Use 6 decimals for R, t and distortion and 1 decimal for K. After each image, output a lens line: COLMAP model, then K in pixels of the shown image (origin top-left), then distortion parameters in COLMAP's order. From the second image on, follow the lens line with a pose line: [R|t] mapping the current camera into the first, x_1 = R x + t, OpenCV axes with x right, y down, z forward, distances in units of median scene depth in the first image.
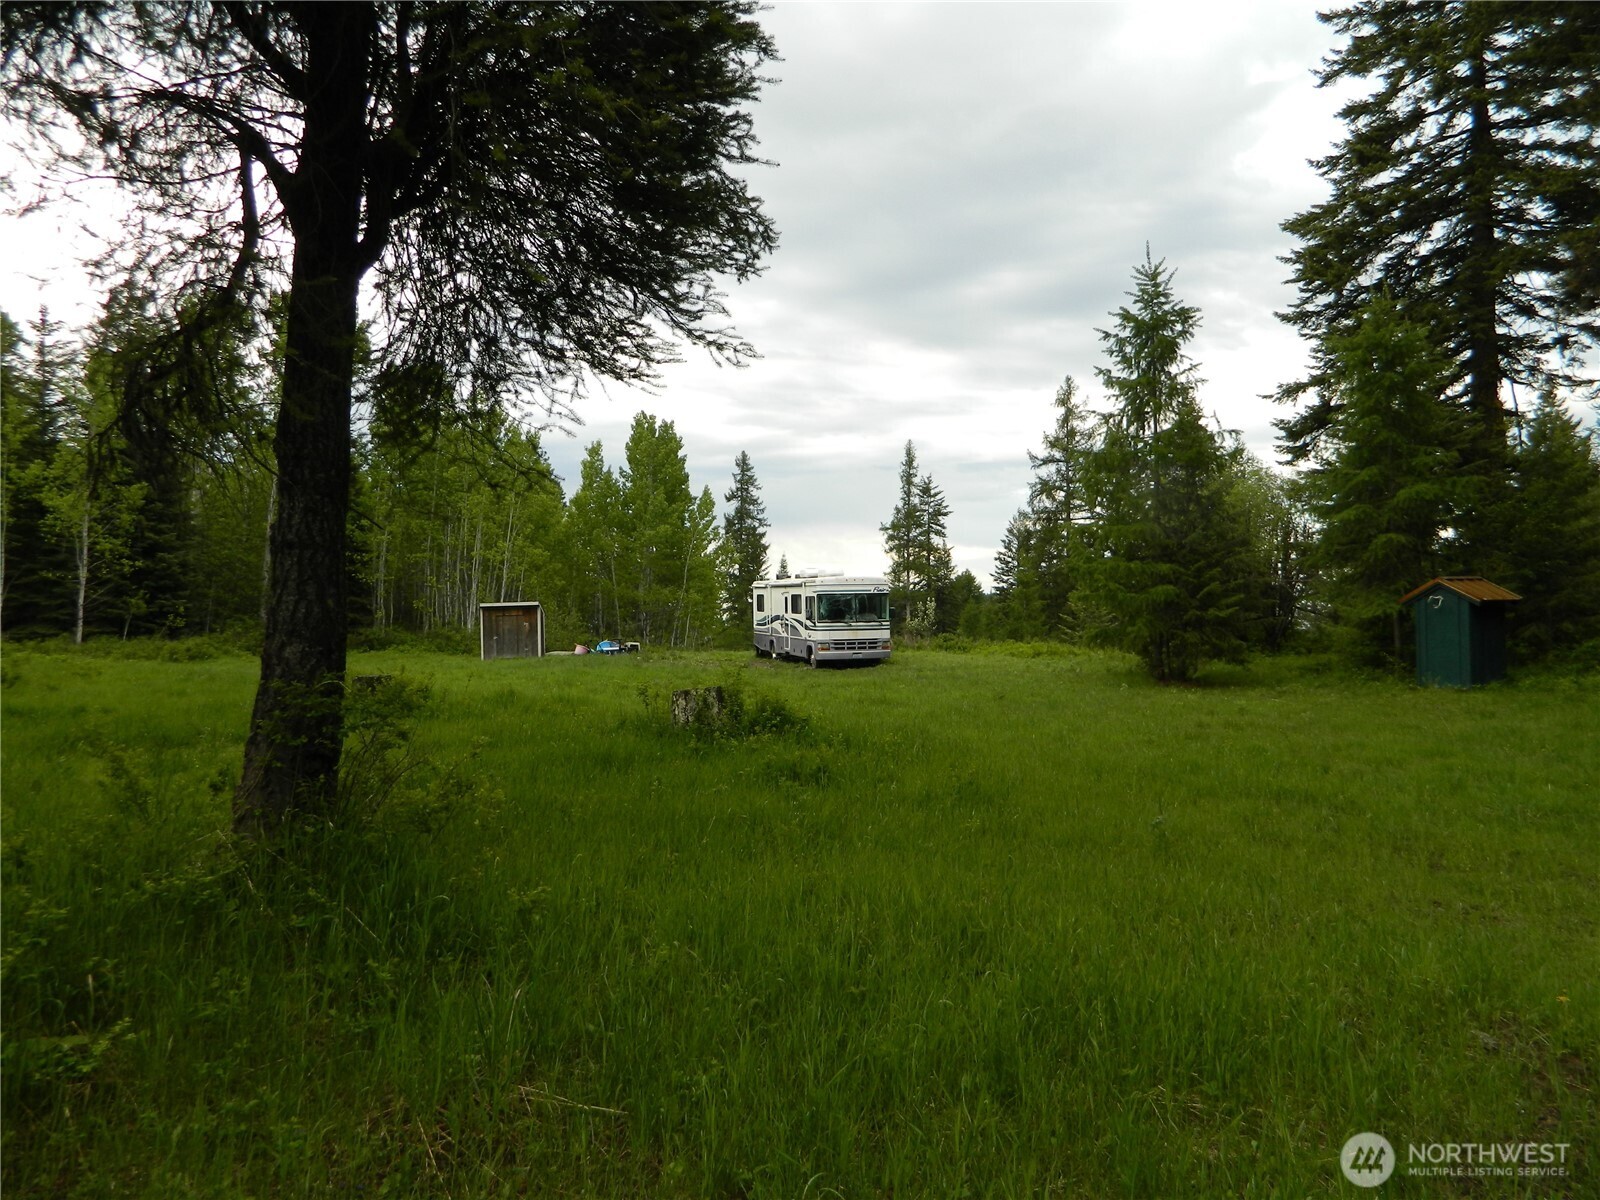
lens RADIAL K [[1169.3, 0, 802.6], [0, 1169.3, 599.4], [0, 0, 1]] dist [0.005323, -0.003515]
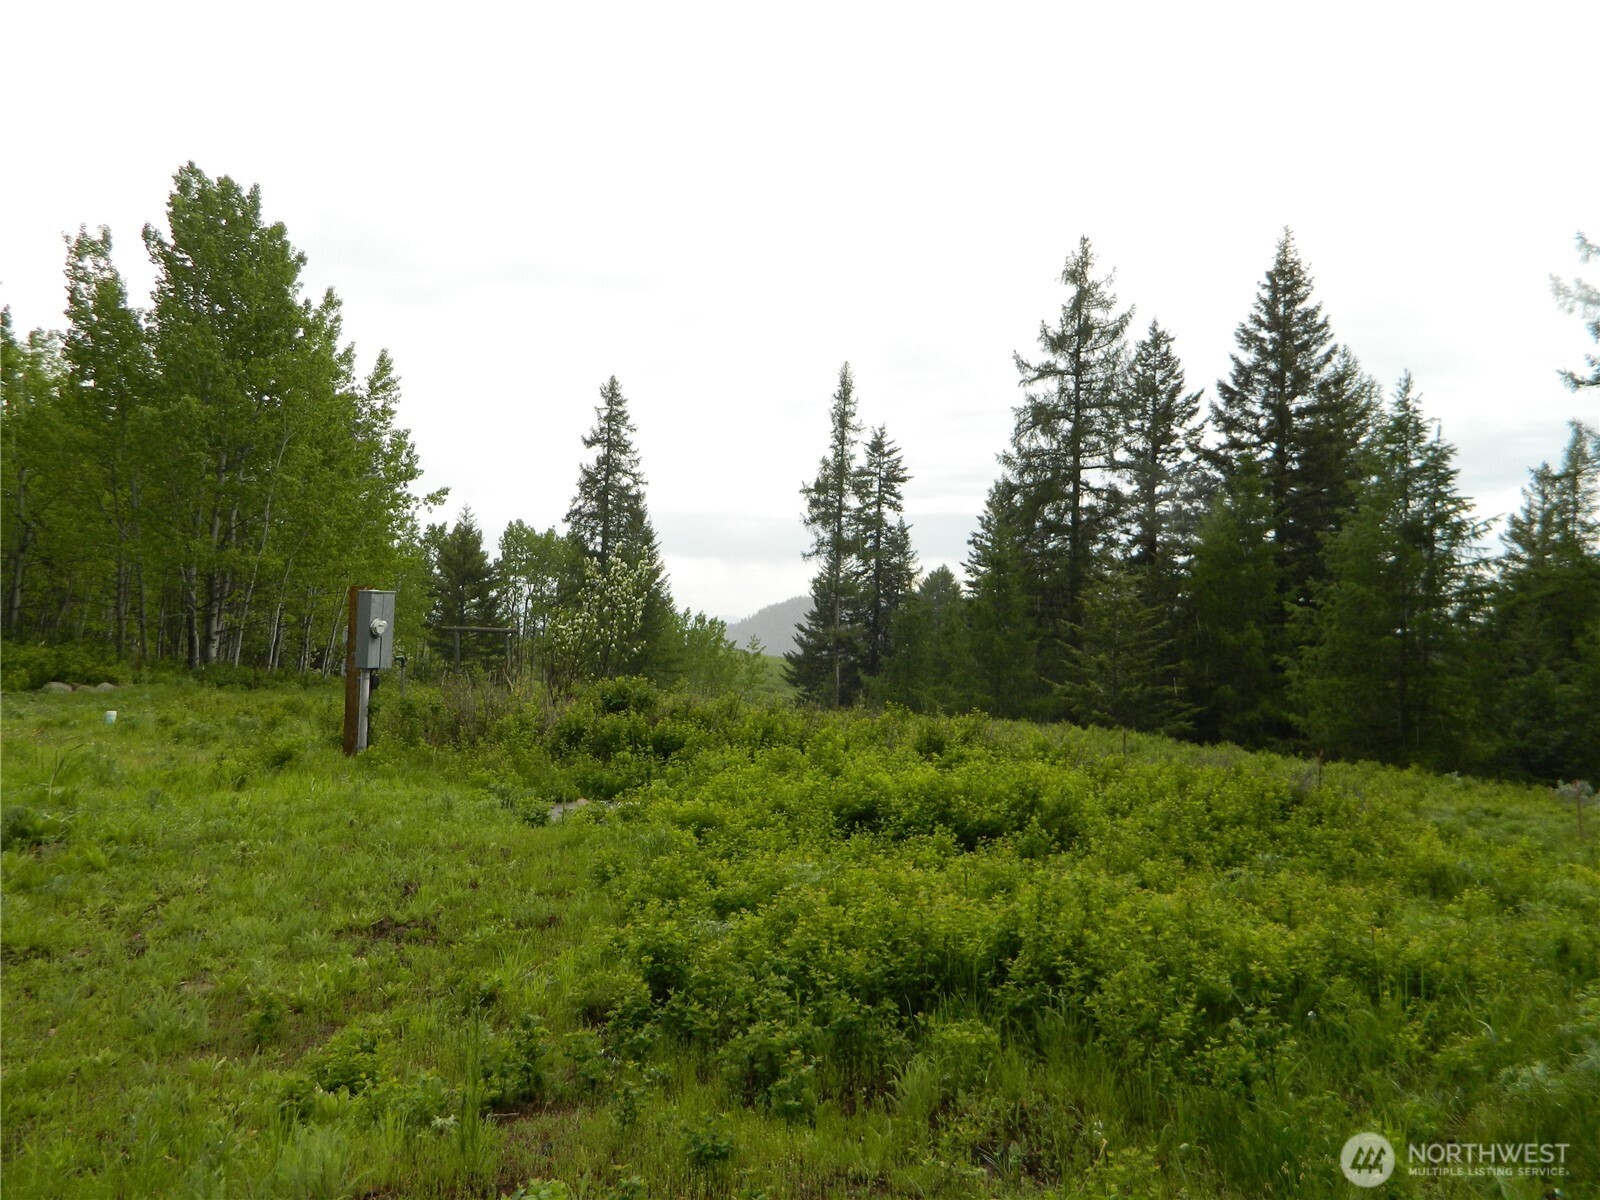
lens RADIAL K [[1162.0, 0, 800.0], [0, 1162.0, 600.0], [0, 0, 1]] dist [0.078648, -0.000335]
pose [[0.999604, 0.028029, 0.002628, 0.087635], [-0.028029, 0.999607, 0.000085, 0.005975], [-0.002625, -0.000158, 0.999997, 0.411548]]
